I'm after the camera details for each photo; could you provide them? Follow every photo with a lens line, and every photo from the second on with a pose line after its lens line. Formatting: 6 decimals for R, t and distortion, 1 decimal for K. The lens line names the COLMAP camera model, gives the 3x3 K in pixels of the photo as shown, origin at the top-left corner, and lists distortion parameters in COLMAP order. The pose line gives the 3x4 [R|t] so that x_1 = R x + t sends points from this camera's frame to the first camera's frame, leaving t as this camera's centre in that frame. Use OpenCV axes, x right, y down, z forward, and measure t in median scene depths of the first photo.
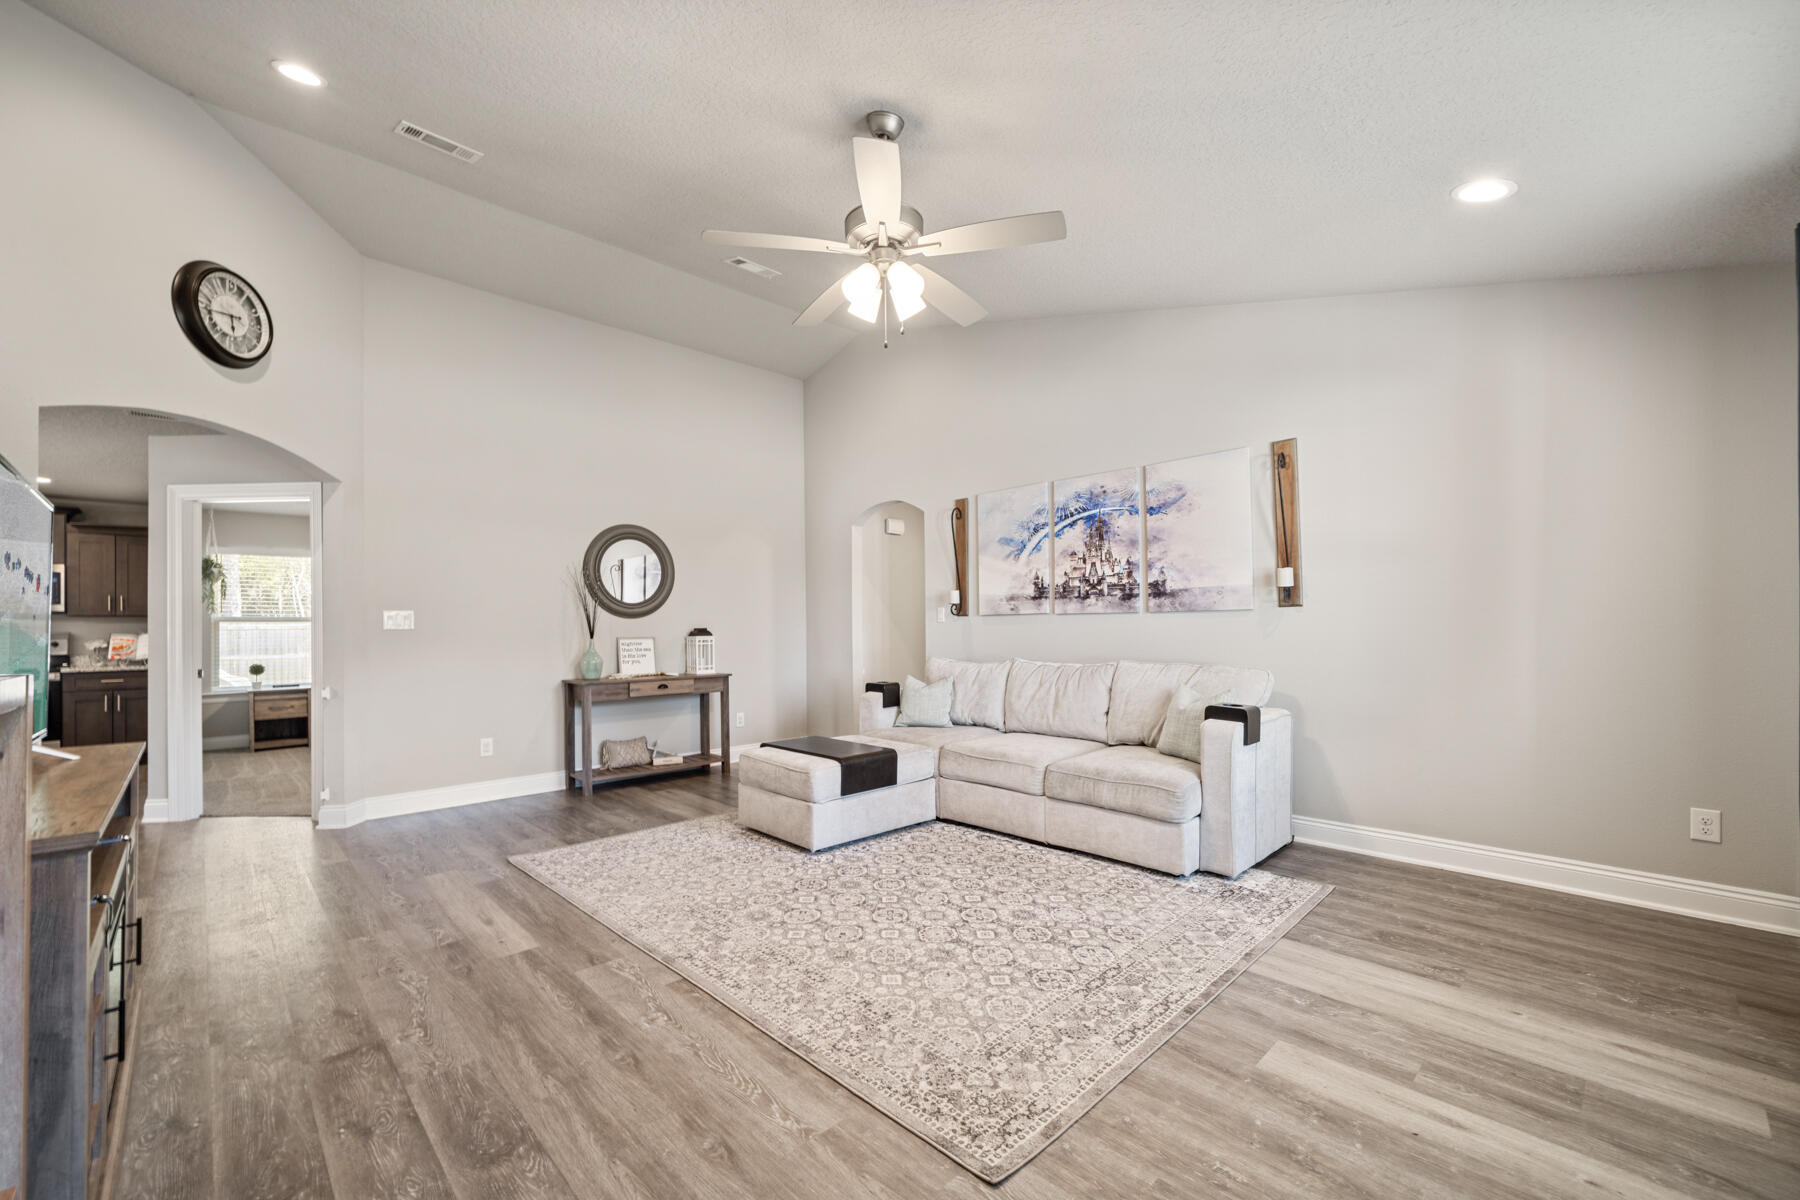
lens RADIAL K [[738.1, 0, 897.3], [0, 738.1, 625.7], [0, 0, 1]] dist [-0.000739, -0.000255]
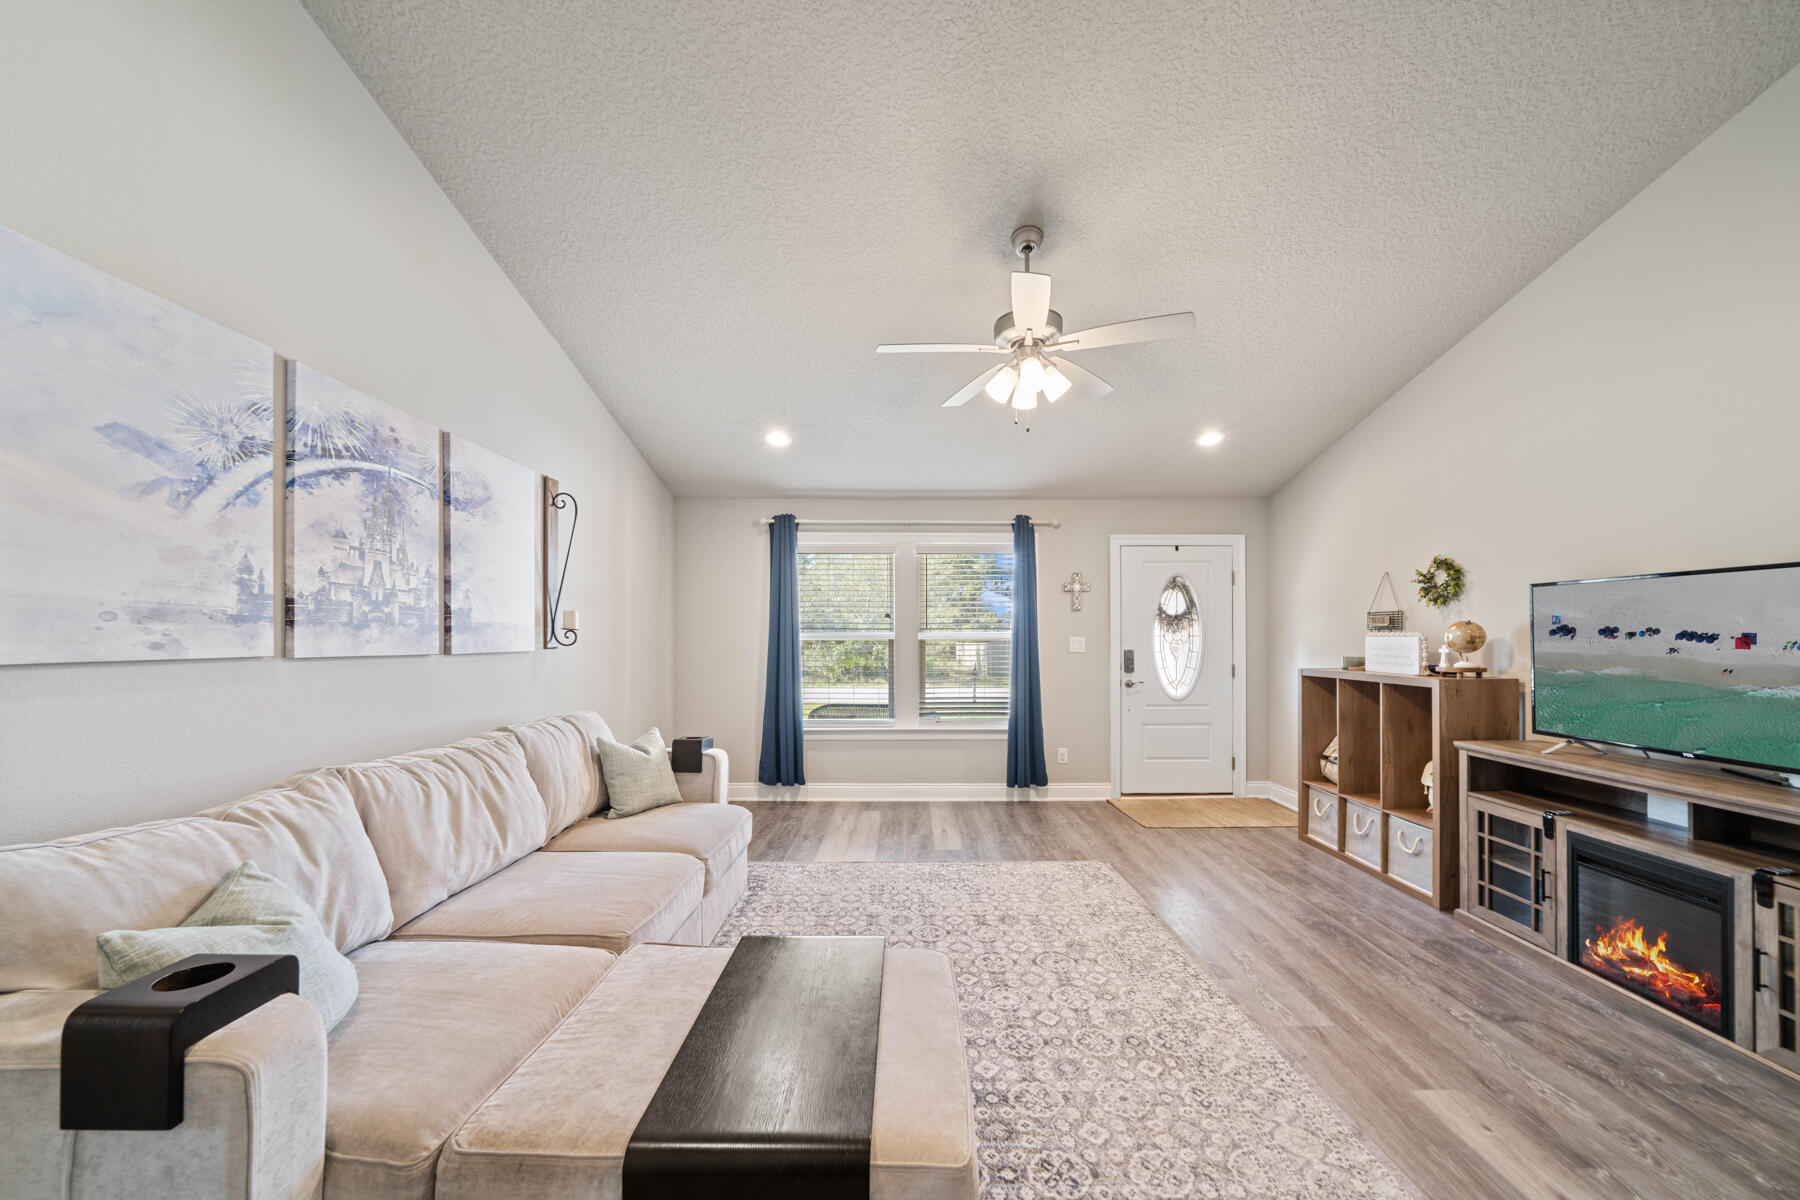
lens RADIAL K [[638.1, 0, 900.9], [0, 638.1, 638.2], [0, 0, 1]] dist [-0.000702, -0.000149]
pose [[-0.716771, 0.010833, 0.697224, -0.359154], [0.004533, 0.999931, -0.010876, -0.025716], [-0.697294, -0.004635, -0.716771, 1.166862]]
